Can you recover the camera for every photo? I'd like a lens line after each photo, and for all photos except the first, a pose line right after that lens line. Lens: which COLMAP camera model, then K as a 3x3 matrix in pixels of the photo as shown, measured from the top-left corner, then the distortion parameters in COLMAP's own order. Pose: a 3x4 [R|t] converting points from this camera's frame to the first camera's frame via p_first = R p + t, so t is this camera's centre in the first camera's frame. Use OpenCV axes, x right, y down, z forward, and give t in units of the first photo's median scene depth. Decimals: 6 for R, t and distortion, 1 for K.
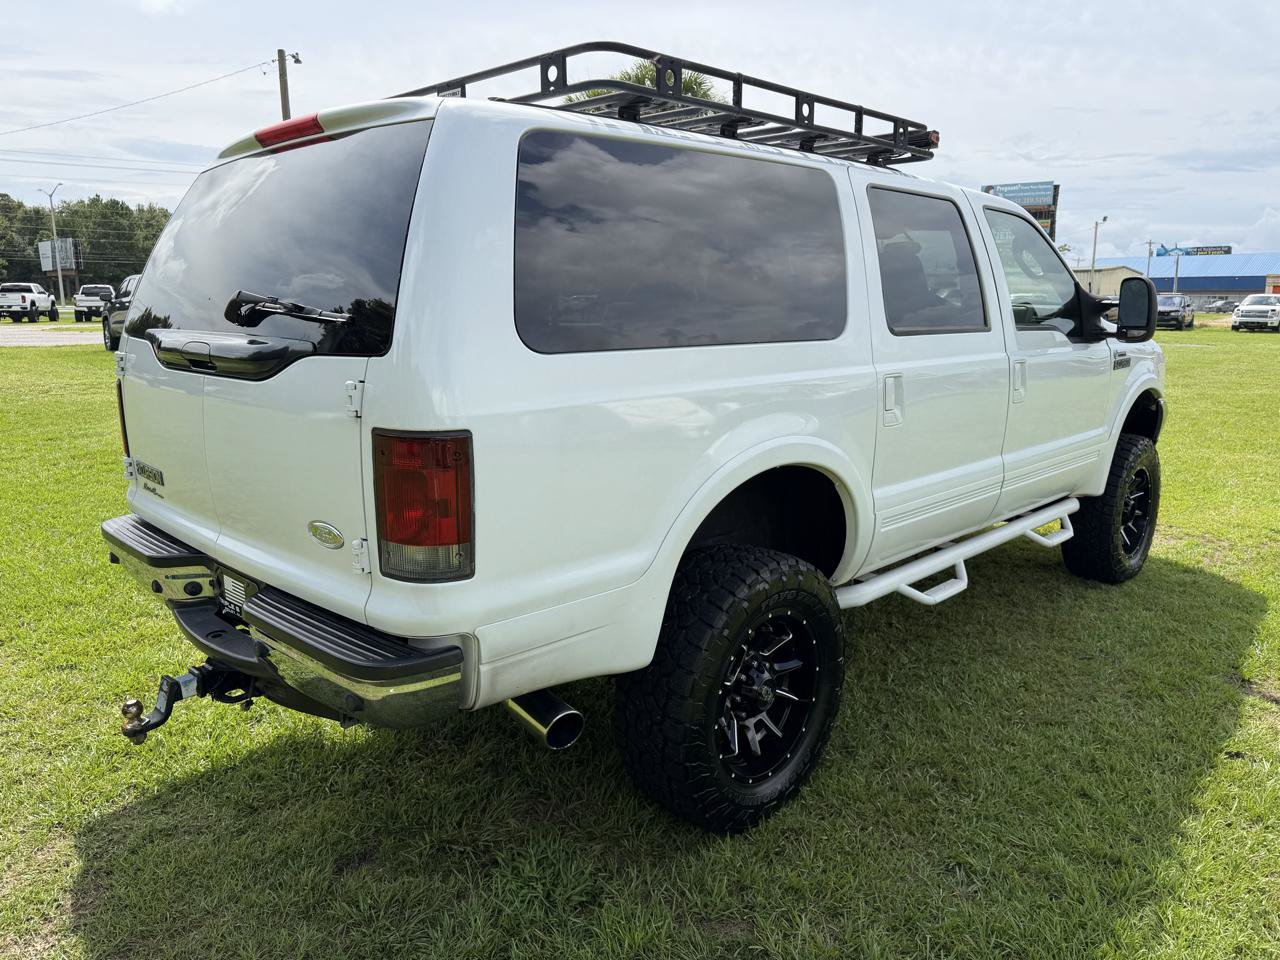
lens RADIAL K [[932.2, 0, 626.8], [0, 932.2, 479.9], [0, 0, 1]] dist [0.056064, -0.053381]
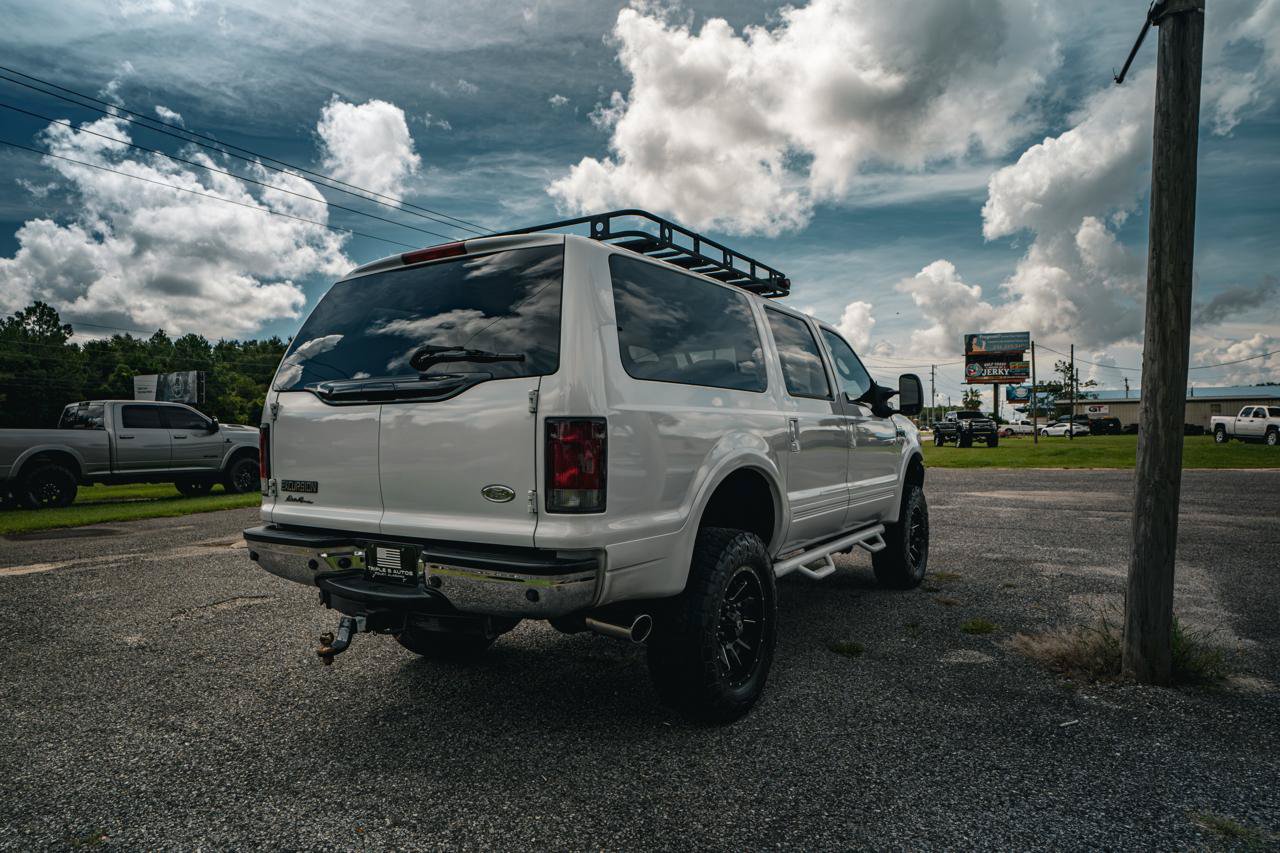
lens RADIAL K [[804.0, 0, 633.8], [0, 804.0, 428.5], [0, 0, 1]] dist [-0.016704, -0.001091]
pose [[0.976867, -0.003087, 0.213826, -0.279707], [0.044939, 0.980532, -0.191147, 0.156952], [-0.209073, 0.196334, 0.957988, -0.242814]]
